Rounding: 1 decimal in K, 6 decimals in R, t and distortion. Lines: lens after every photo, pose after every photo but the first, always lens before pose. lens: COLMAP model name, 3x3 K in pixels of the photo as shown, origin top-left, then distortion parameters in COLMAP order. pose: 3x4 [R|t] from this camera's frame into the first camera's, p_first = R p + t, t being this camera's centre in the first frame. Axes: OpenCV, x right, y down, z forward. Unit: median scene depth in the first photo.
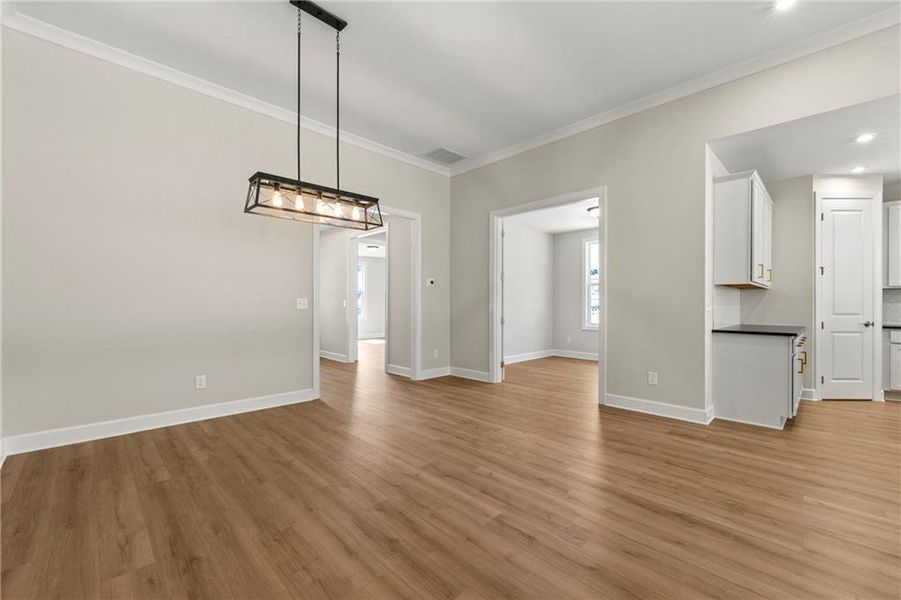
lens RADIAL K [[369.1, 0, 448.8], [0, 369.1, 304.9], [0, 0, 1]] dist [-0.001547, -0.000386]
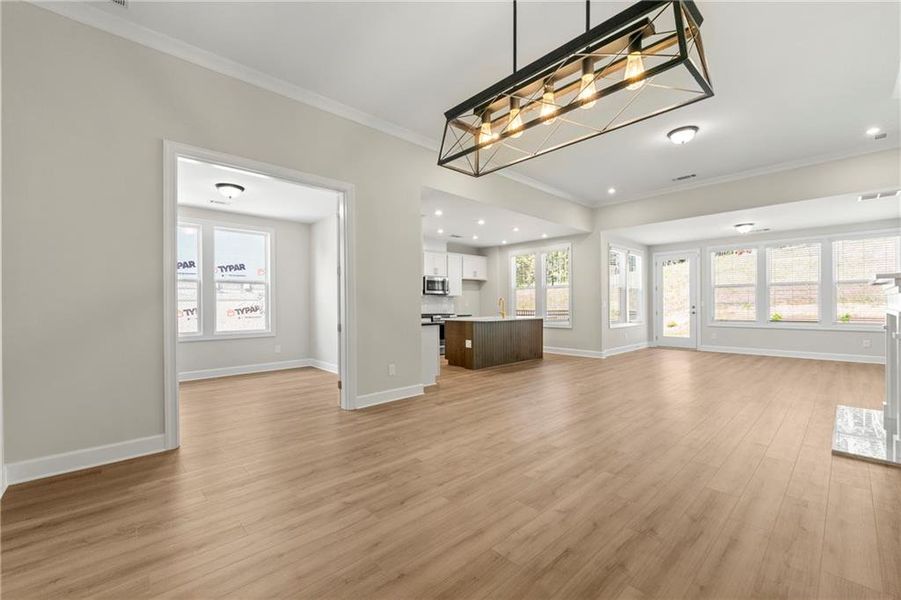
lens RADIAL K [[369.1, 0, 448.8], [0, 369.1, 304.9], [0, 0, 1]] dist [-0.001547, -0.000386]
pose [[0.033081, -0.005952, 0.999435, -0.821213], [0.009644, 0.999938, 0.005636, -0.011877], [-0.999406, 0.009452, 0.033136, 1.084233]]
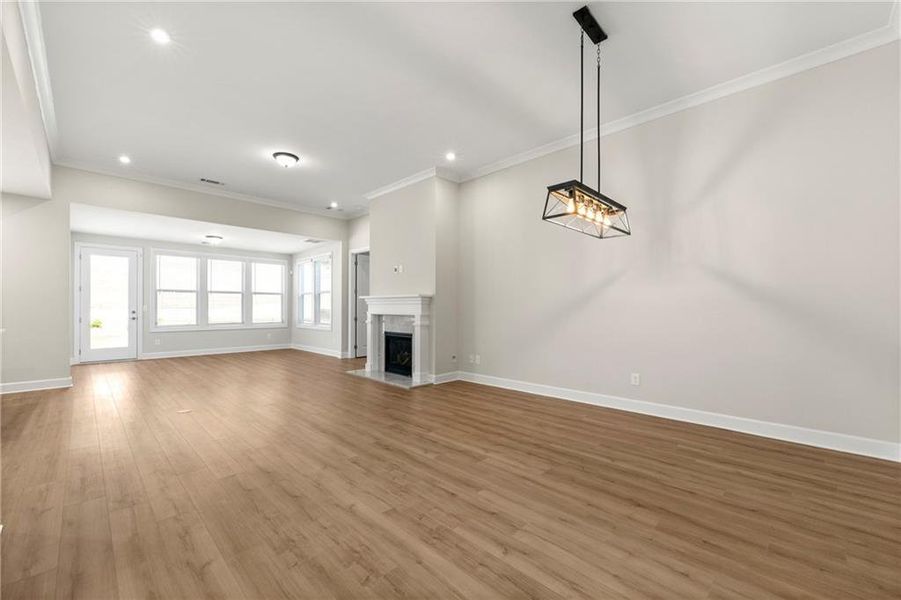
lens RADIAL K [[369.1, 0, 448.8], [0, 369.1, 304.9], [0, 0, 1]] dist [-0.001547, -0.000386]
pose [[-0.999930, -0.005280, -0.010592, 0.048290], [-0.005237, 0.999978, -0.004041, -0.011020], [0.010613, -0.003986, -0.999936, 1.958528]]
